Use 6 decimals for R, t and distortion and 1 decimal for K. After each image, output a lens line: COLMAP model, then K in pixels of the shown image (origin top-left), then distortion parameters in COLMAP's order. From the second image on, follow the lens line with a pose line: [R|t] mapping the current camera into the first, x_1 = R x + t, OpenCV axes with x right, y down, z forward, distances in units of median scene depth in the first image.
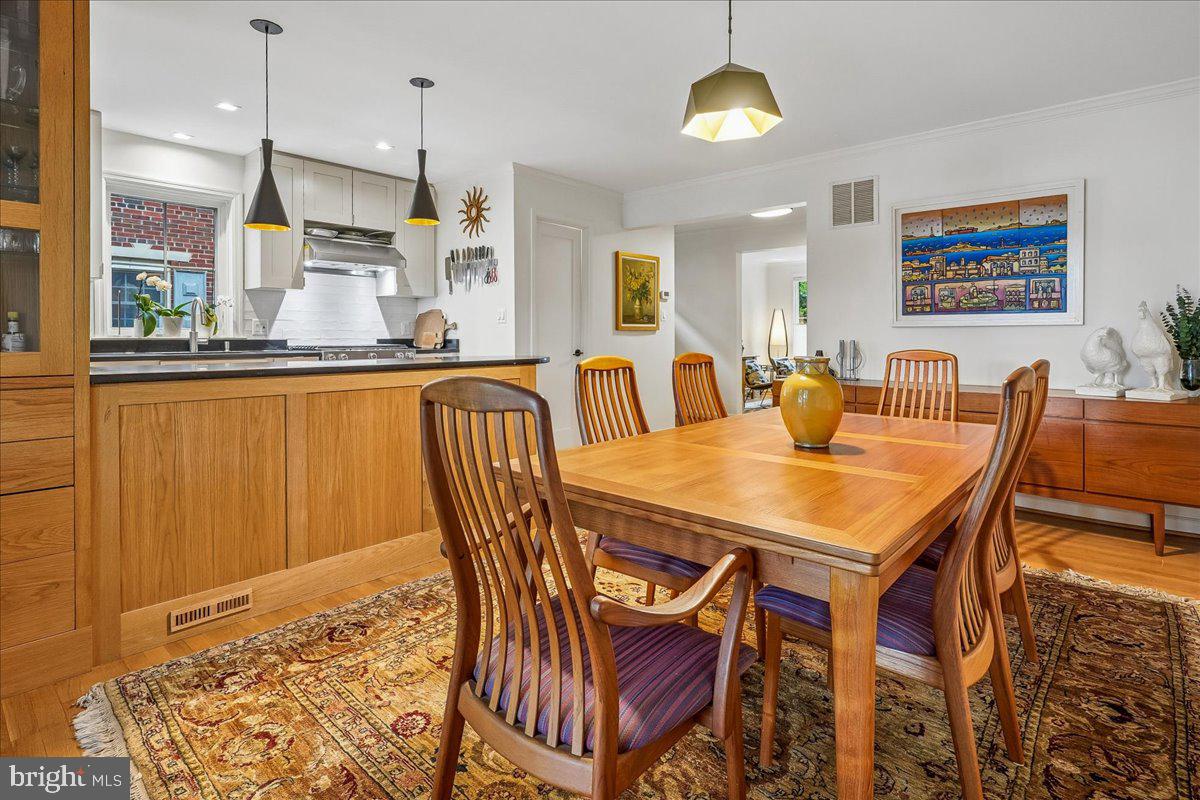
lens RADIAL K [[604.8, 0, 600.8], [0, 604.8, 333.6], [0, 0, 1]] dist [-0.001773, 0.000125]
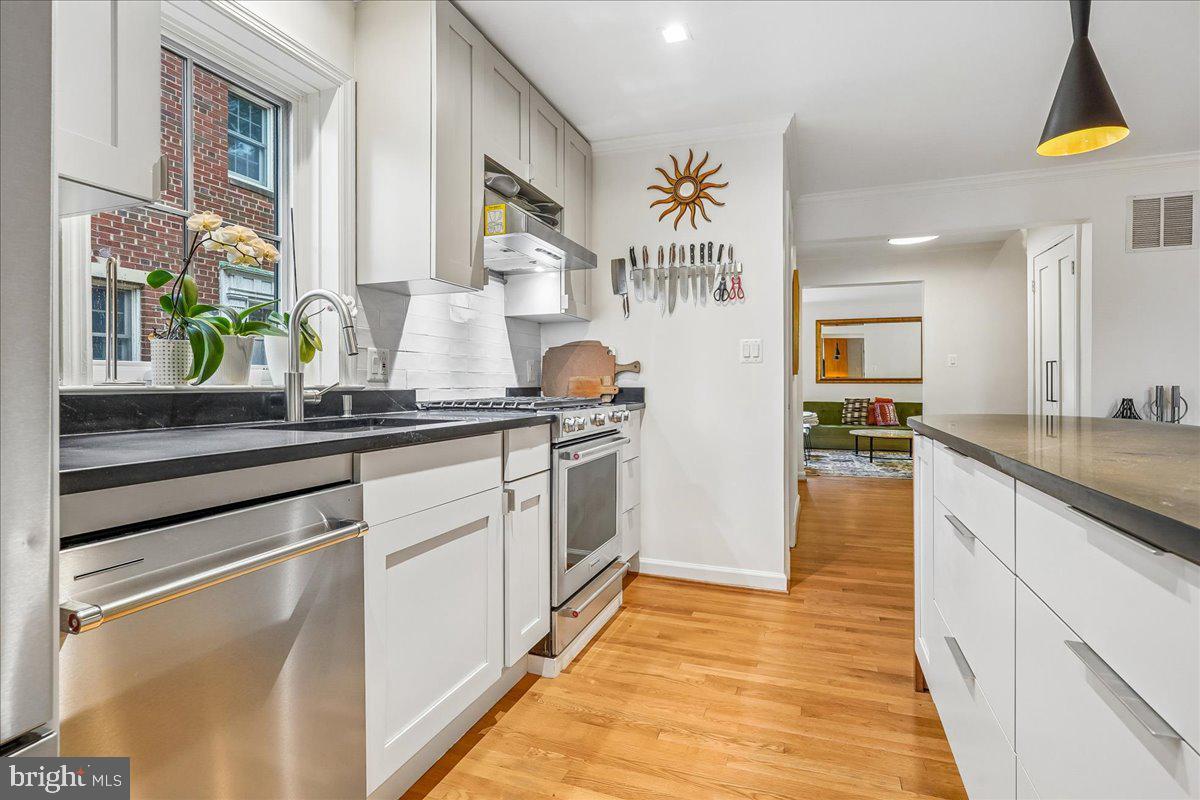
lens RADIAL K [[587.0, 0, 601.4], [0, 587.0, 380.0], [0, 0, 1]] dist [-0.000234, 0.000031]
pose [[0.931841, -0.001147, 0.362866, -0.637784], [0.002266, 0.999994, -0.002658, 0.003829], [-0.362860, 0.003299, 0.931838, 0.553348]]
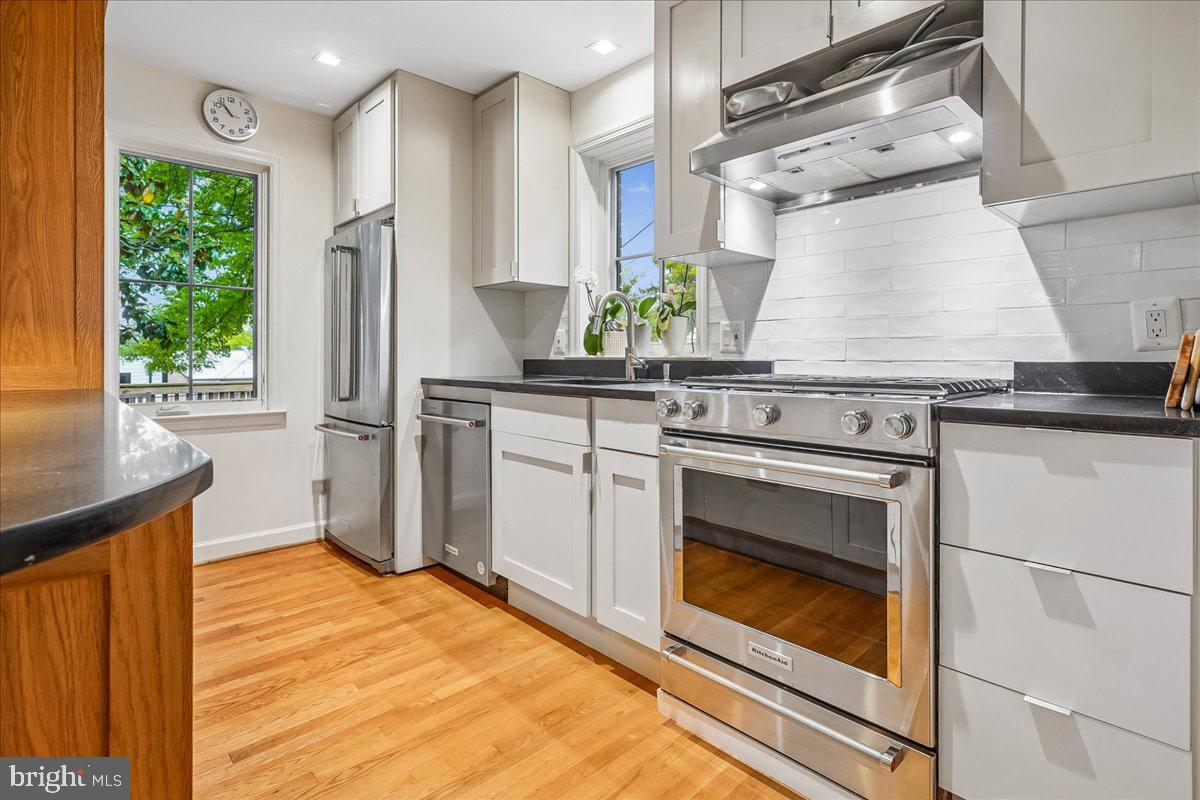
lens RADIAL K [[598.8, 0, 595.7], [0, 598.8, 360.5], [0, 0, 1]] dist [0.000298, 0.001214]
pose [[-0.095936, 0.002016, -0.995385, -0.052231], [-0.000469, 0.999998, 0.002071, 0.009640], [0.995387, 0.000666, -0.095935, 1.048347]]
